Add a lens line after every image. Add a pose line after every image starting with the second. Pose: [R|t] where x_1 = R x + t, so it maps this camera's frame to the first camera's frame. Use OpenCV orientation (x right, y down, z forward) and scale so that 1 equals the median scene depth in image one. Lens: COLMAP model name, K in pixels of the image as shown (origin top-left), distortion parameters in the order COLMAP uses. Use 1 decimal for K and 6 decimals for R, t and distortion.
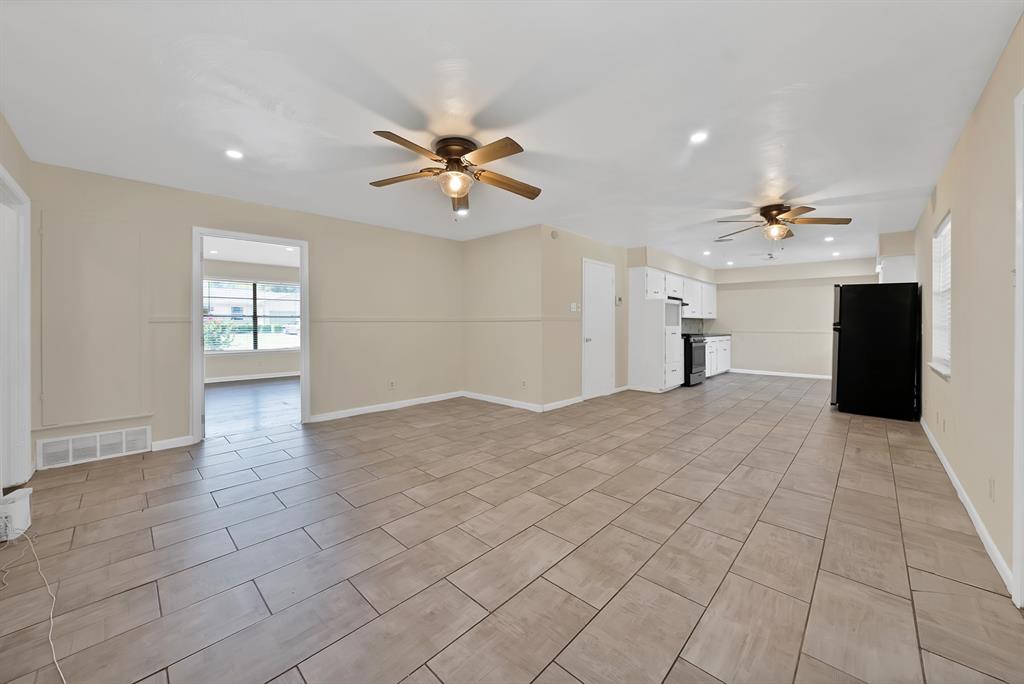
lens RADIAL K [[373.4, 0, 514.9], [0, 373.4, 322.9], [0, 0, 1]] dist [-0.011406, -0.000125]
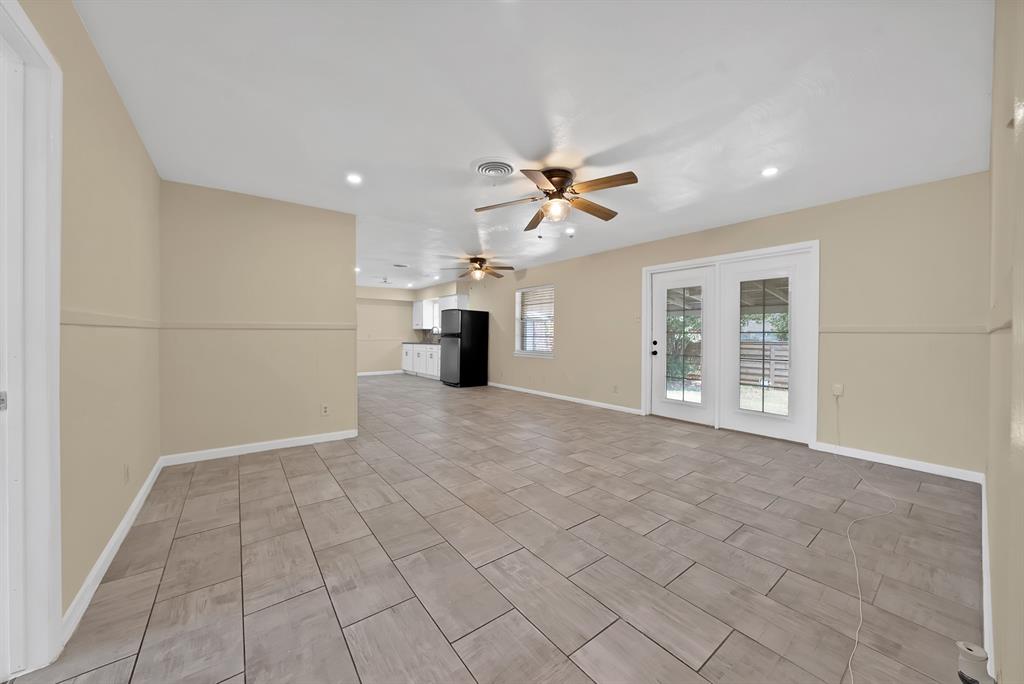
lens RADIAL K [[369.0, 0, 506.4], [0, 369.0, 336.7], [0, 0, 1]] dist [-0.029408, 0.006150]
pose [[0.169720, -0.005327, 0.985478, -0.687050], [-0.005011, 0.999968, 0.006269, 0.003974], [-0.985480, -0.006002, 0.169688, 0.513253]]
